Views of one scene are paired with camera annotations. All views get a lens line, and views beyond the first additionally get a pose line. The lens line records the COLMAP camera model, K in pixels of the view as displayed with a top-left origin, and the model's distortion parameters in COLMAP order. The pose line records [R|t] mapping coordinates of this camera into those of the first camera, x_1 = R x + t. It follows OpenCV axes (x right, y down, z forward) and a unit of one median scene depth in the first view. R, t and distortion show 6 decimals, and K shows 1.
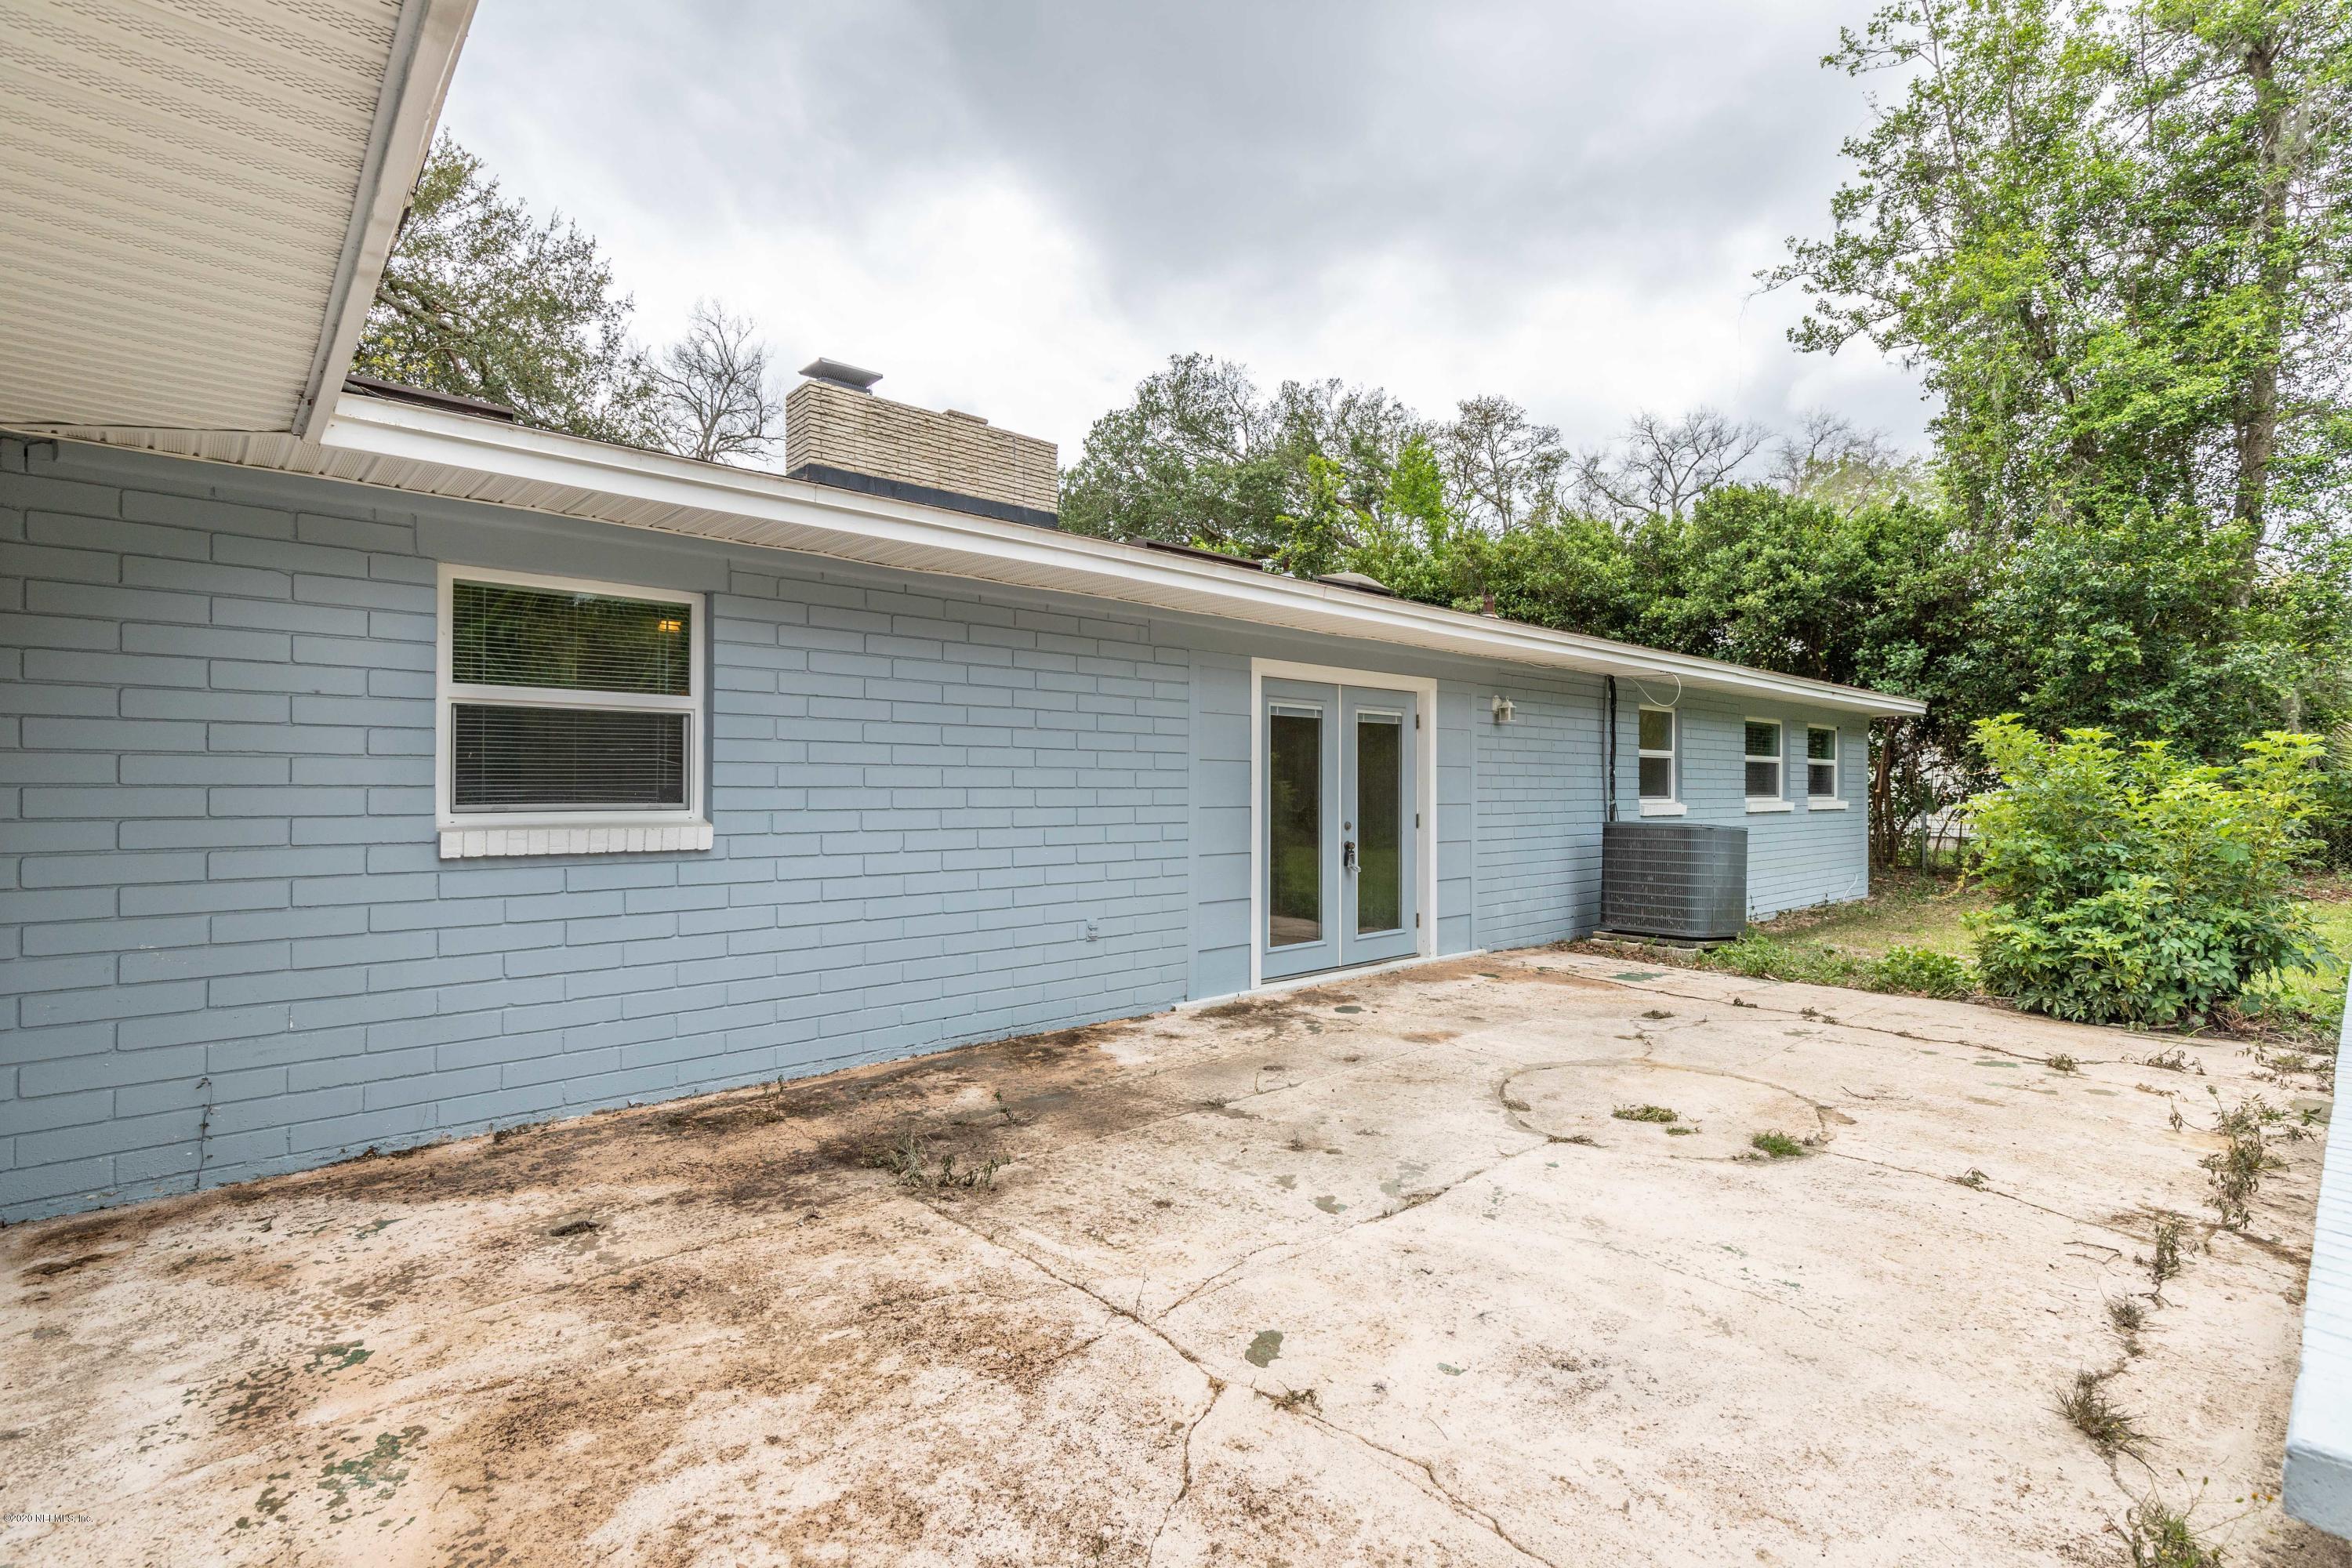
lens RADIAL K [[1059.2, 0, 1176.0], [0, 1059.2, 784.0], [0, 0, 1]] dist [0.006151, -0.000196]
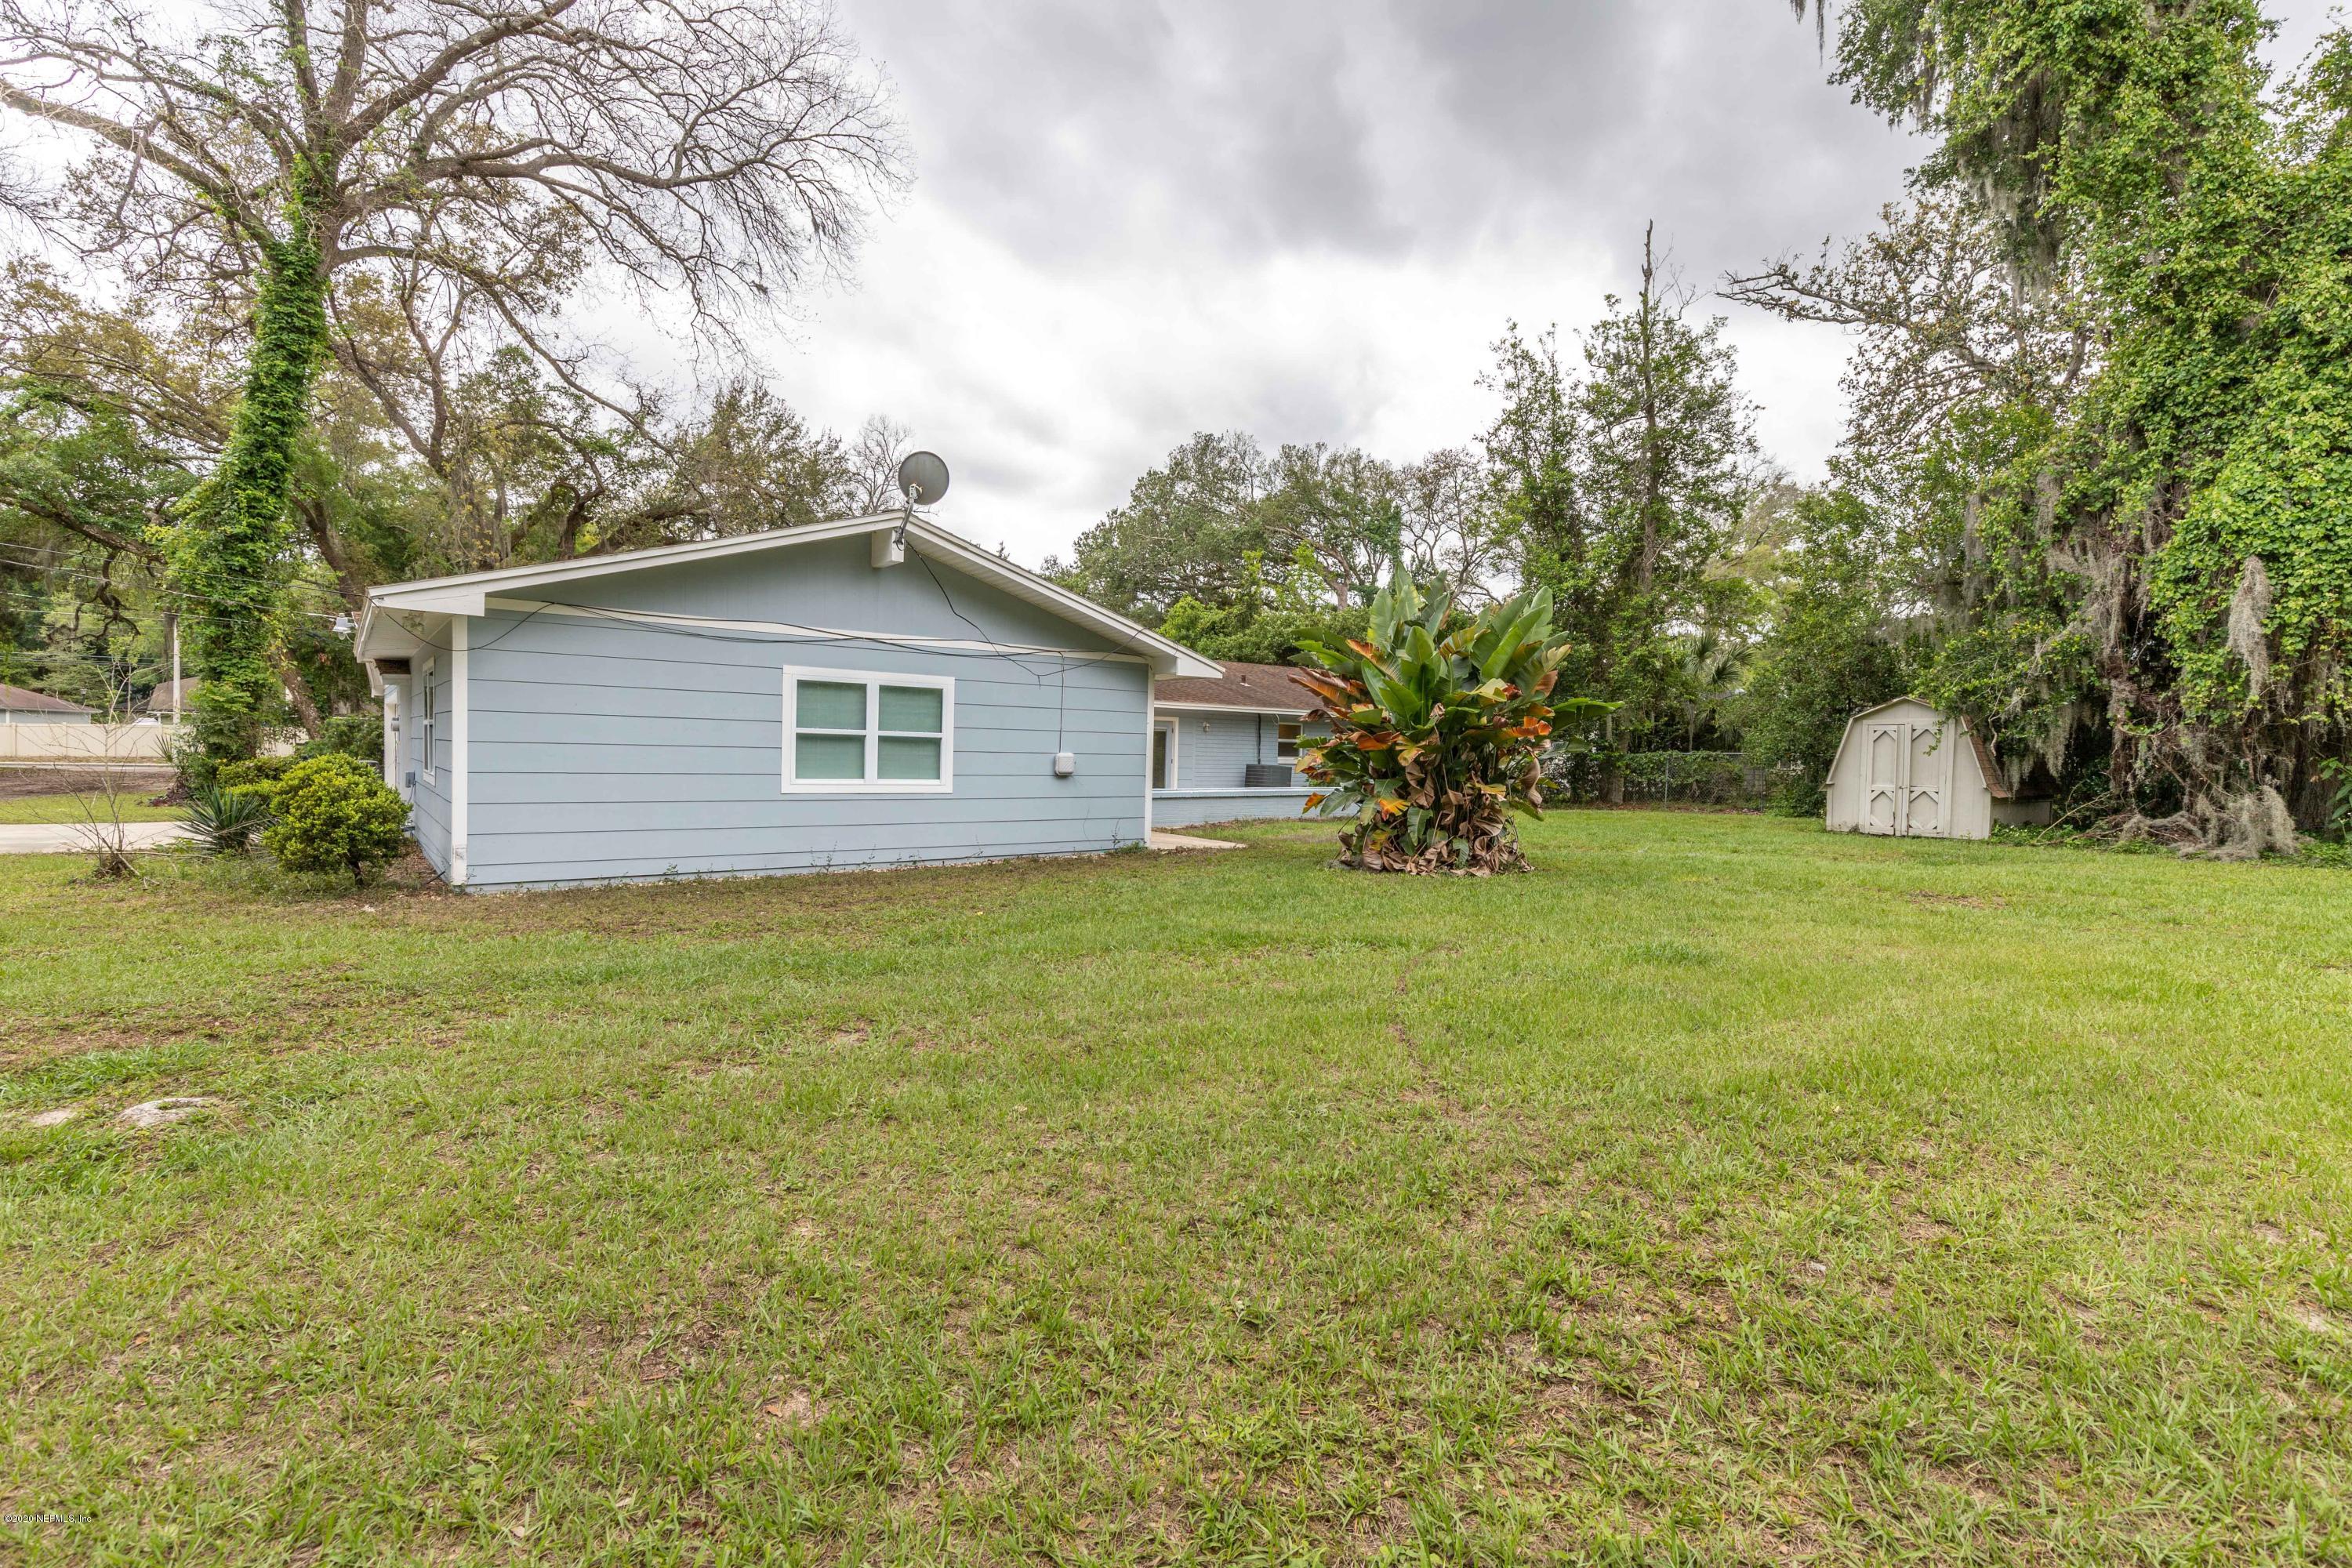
lens RADIAL K [[1059.2, 0, 1176.0], [0, 1059.2, 784.0], [0, 0, 1]] dist [0.006151, -0.000196]
pose [[0.997106, 0.029953, -0.069872, 0.391340], [-0.027206, 0.998832, 0.039941, -0.020073], [0.070987, -0.037925, 0.996756, -1.878688]]
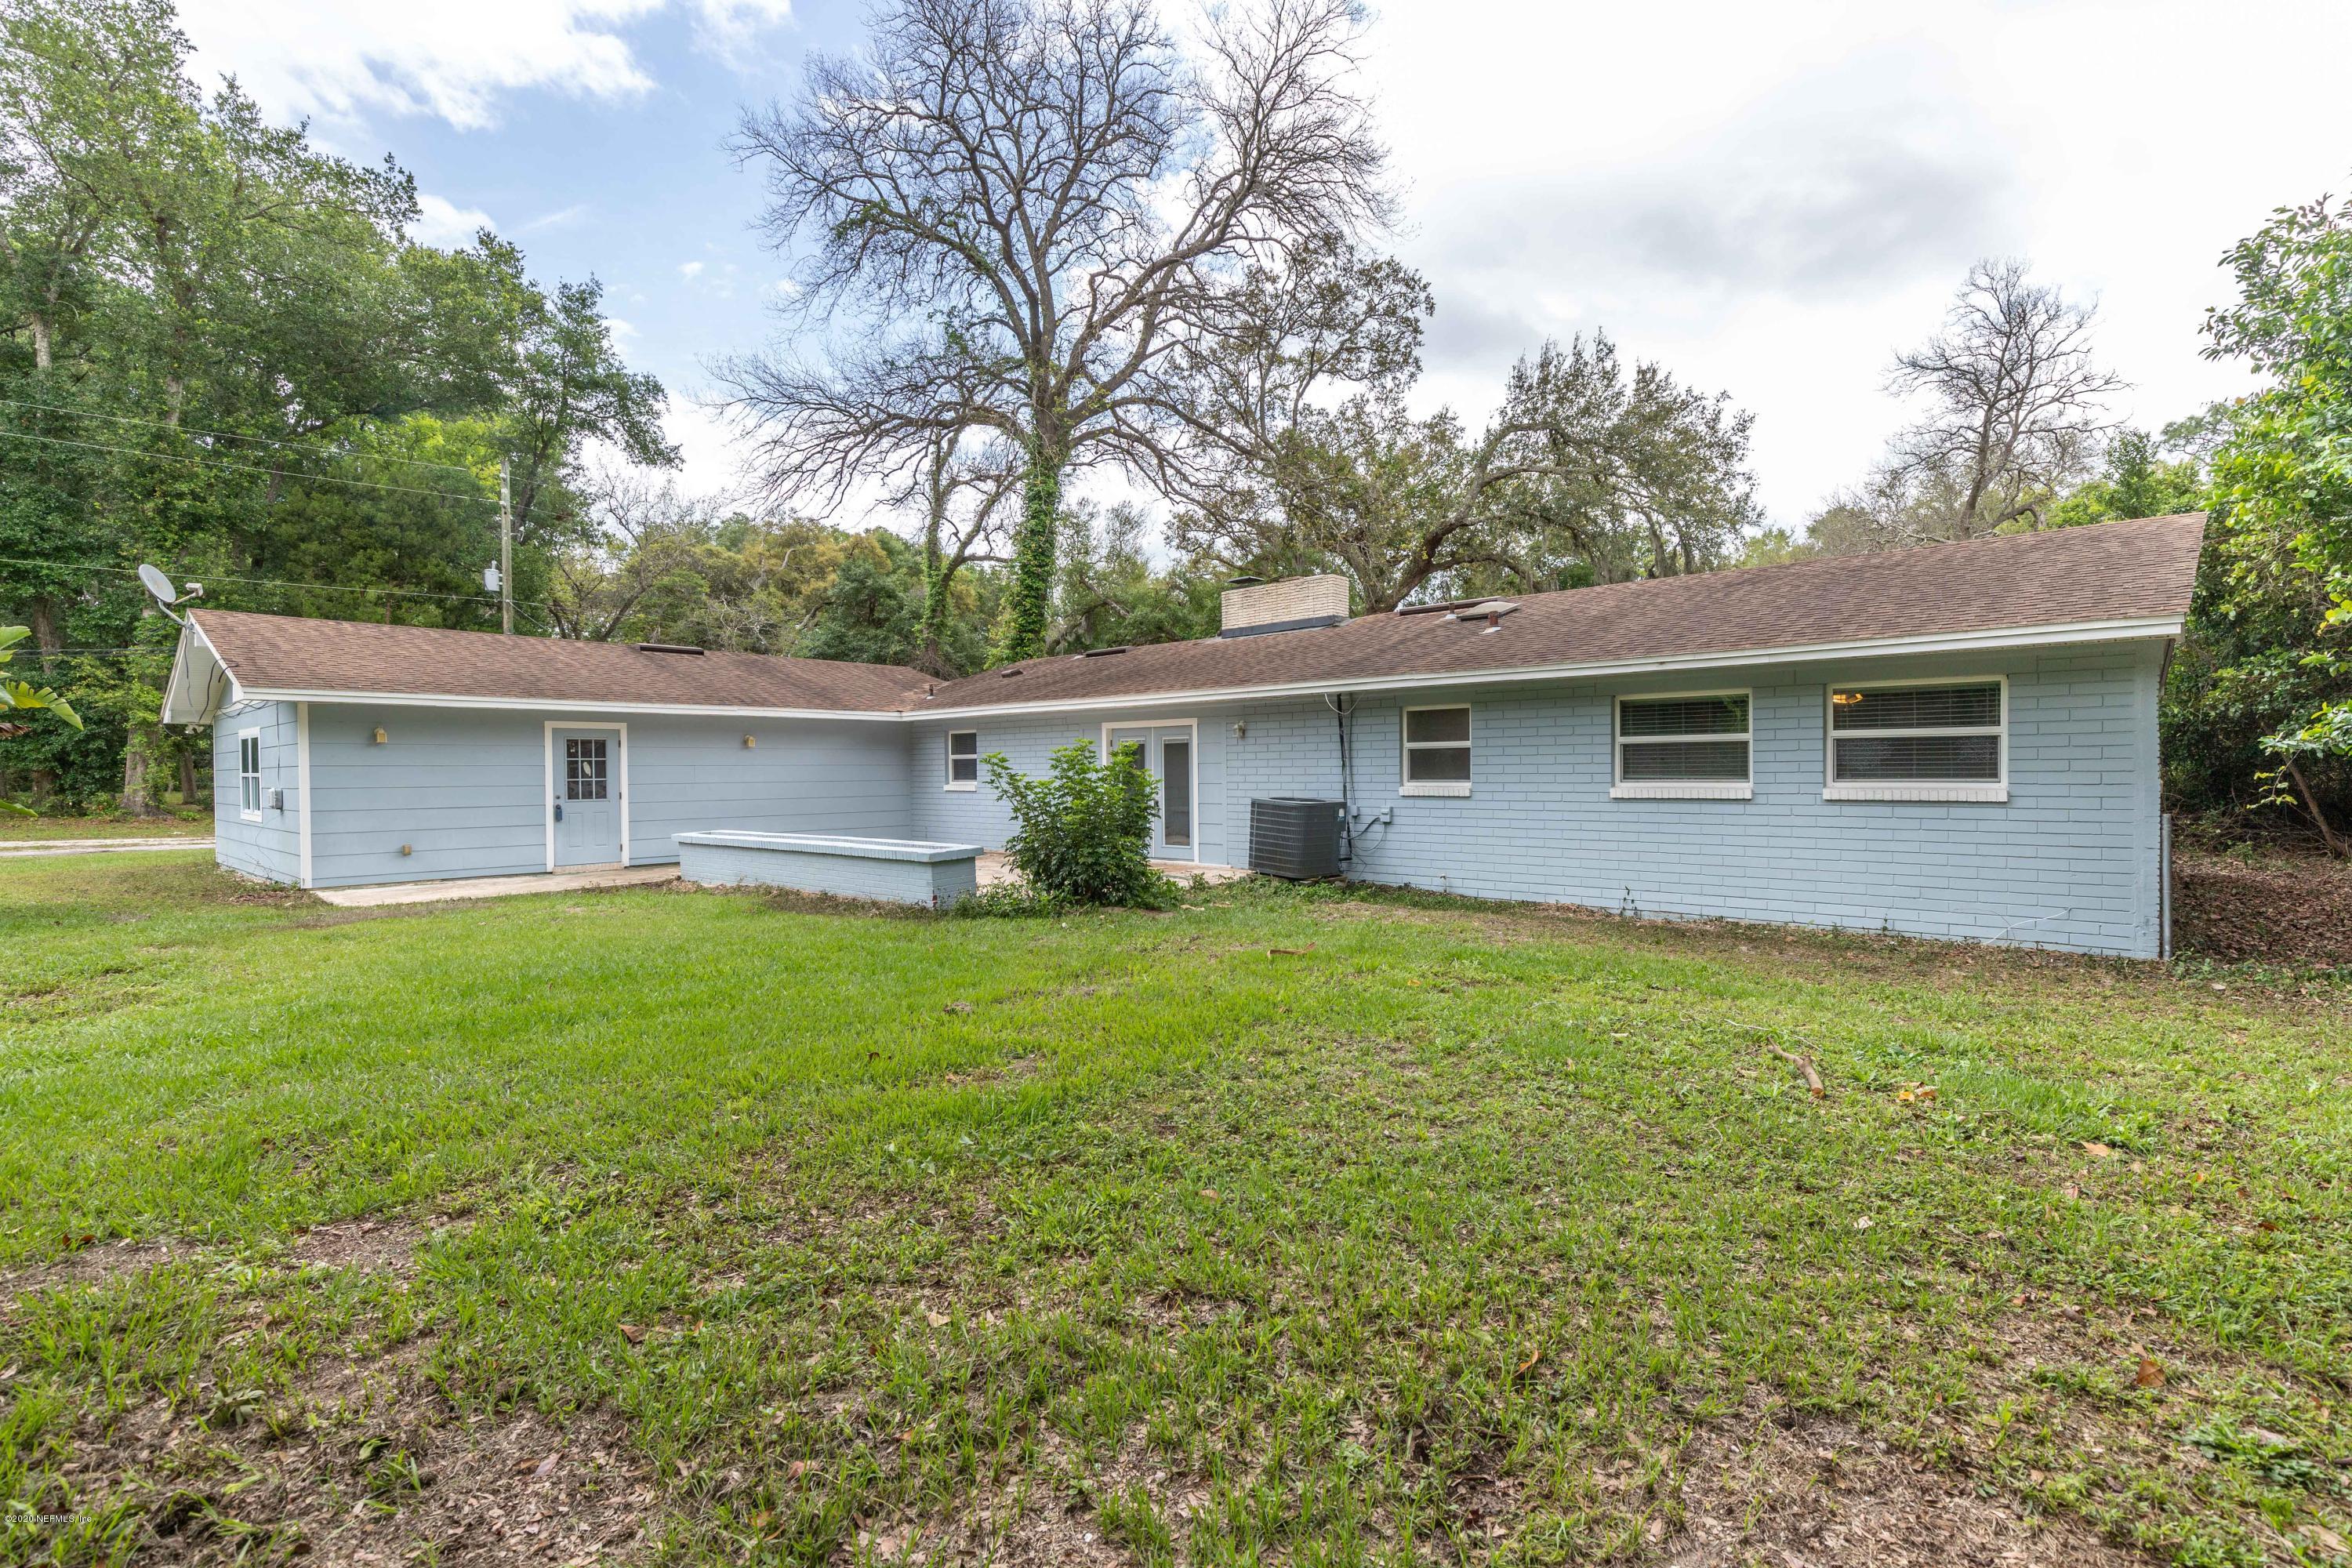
lens RADIAL K [[1044.5, 0, 1204.0], [0, 1044.5, 782.4], [0, 0, 1]] dist [0.005098, -0.000927]
pose [[0.119766, 0.011474, -0.992736, 1.750057], [0.016026, 0.999781, 0.013489, -0.006476], [0.992673, -0.017526, 0.119556, 0.649389]]
